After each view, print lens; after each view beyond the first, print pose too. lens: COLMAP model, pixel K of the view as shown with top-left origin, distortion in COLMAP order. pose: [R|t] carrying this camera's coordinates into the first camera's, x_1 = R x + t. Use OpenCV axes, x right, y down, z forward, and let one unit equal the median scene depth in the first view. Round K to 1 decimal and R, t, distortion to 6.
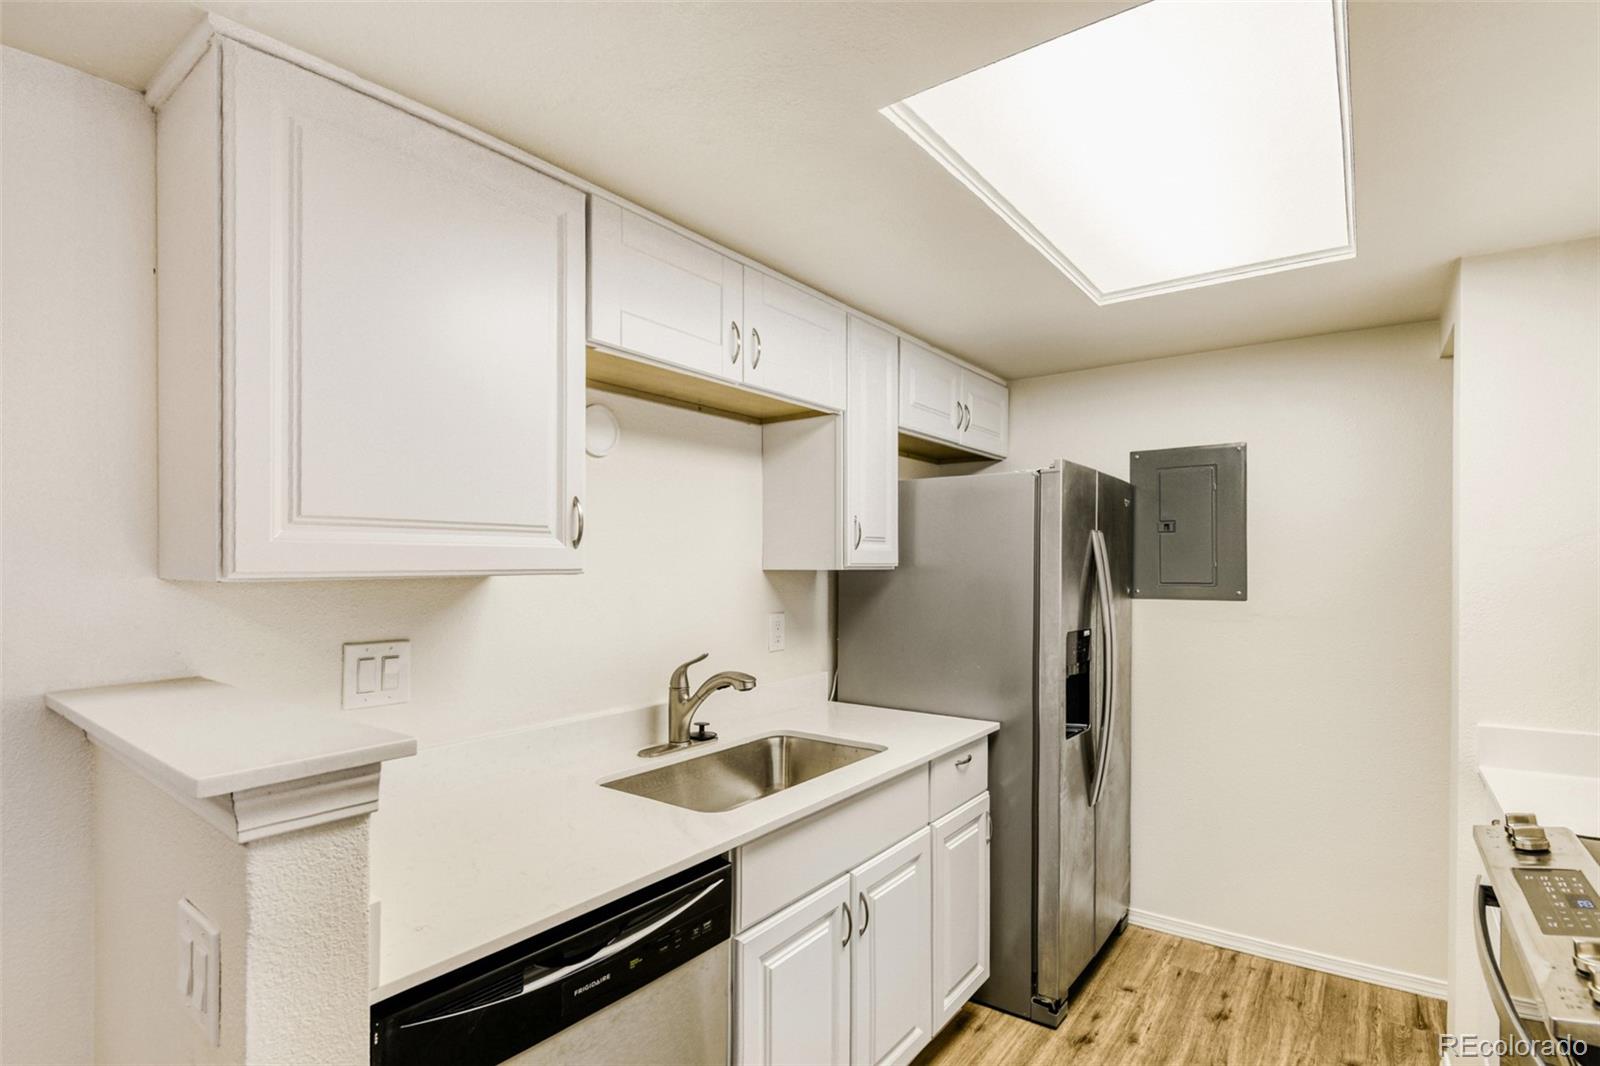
lens RADIAL K [[775.8, 0, 800.9], [0, 775.8, 553.6], [0, 0, 1]] dist [-0.006250, -0.017367]
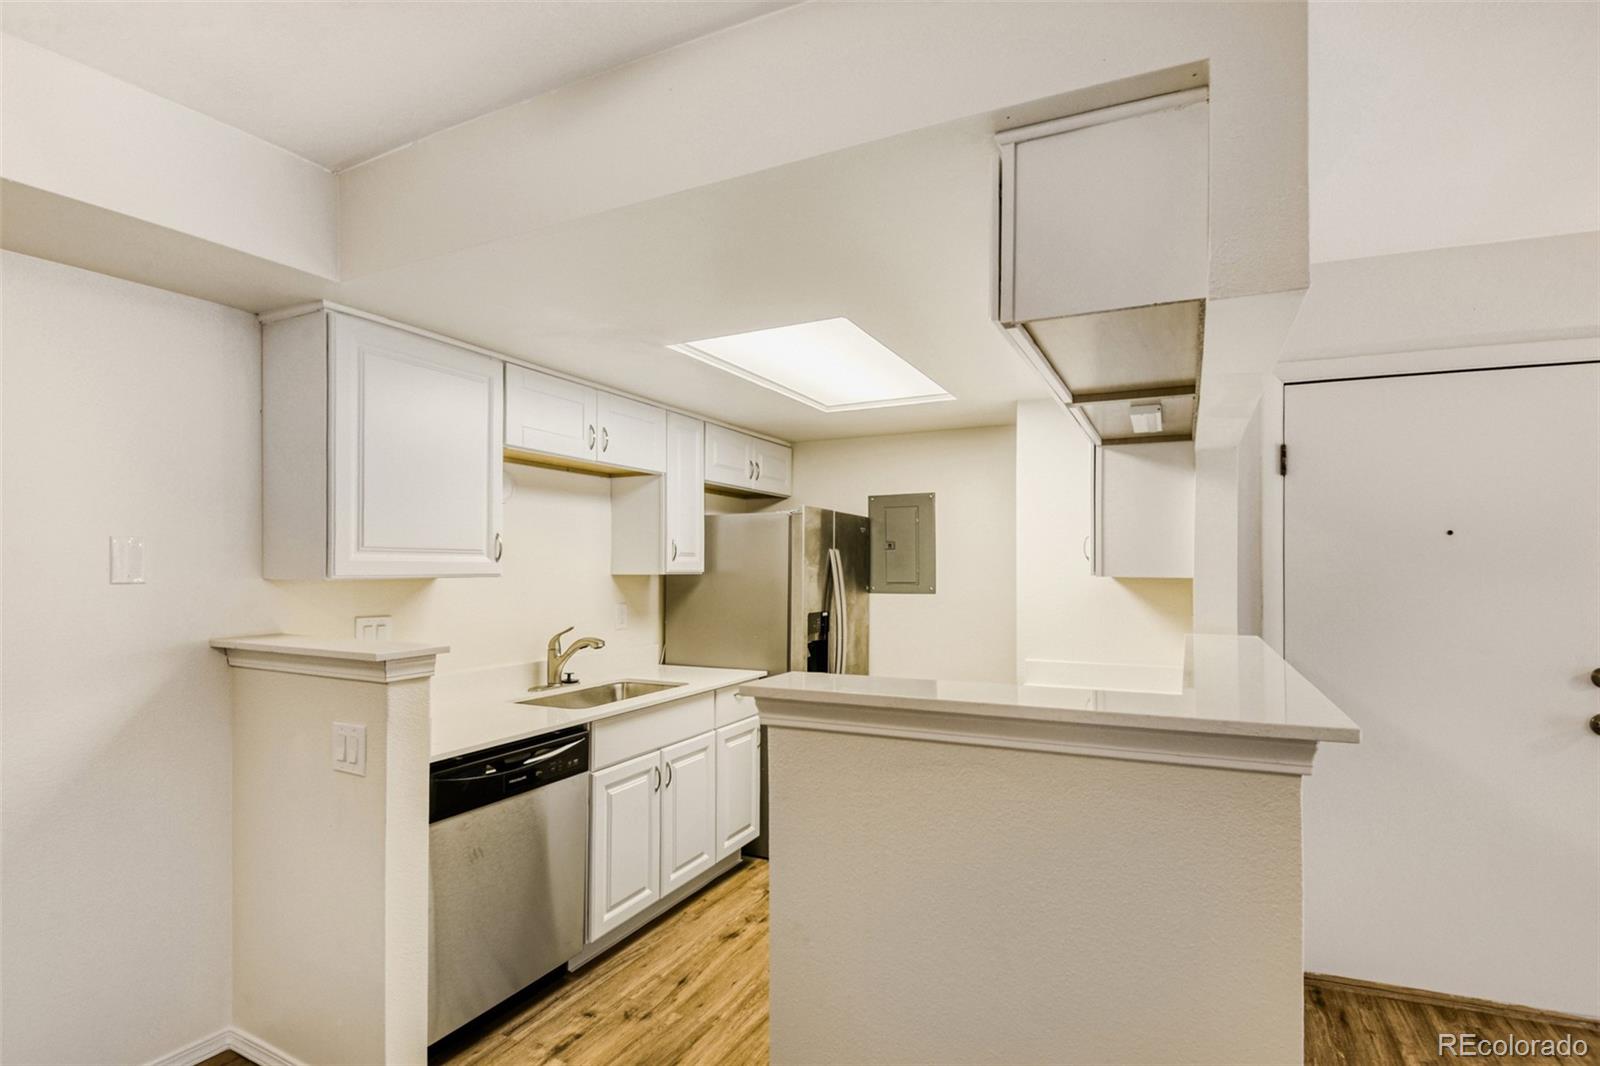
lens RADIAL K [[775.8, 0, 832.3], [0, 775.8, 565.2], [0, 0, 1]] dist [-0.006250, -0.017367]
pose [[0.977592, 0.003026, 0.210489, 0.061913], [-0.004889, 0.999953, 0.008330, -0.013430], [-0.210454, -0.009172, 0.977561, -0.648129]]
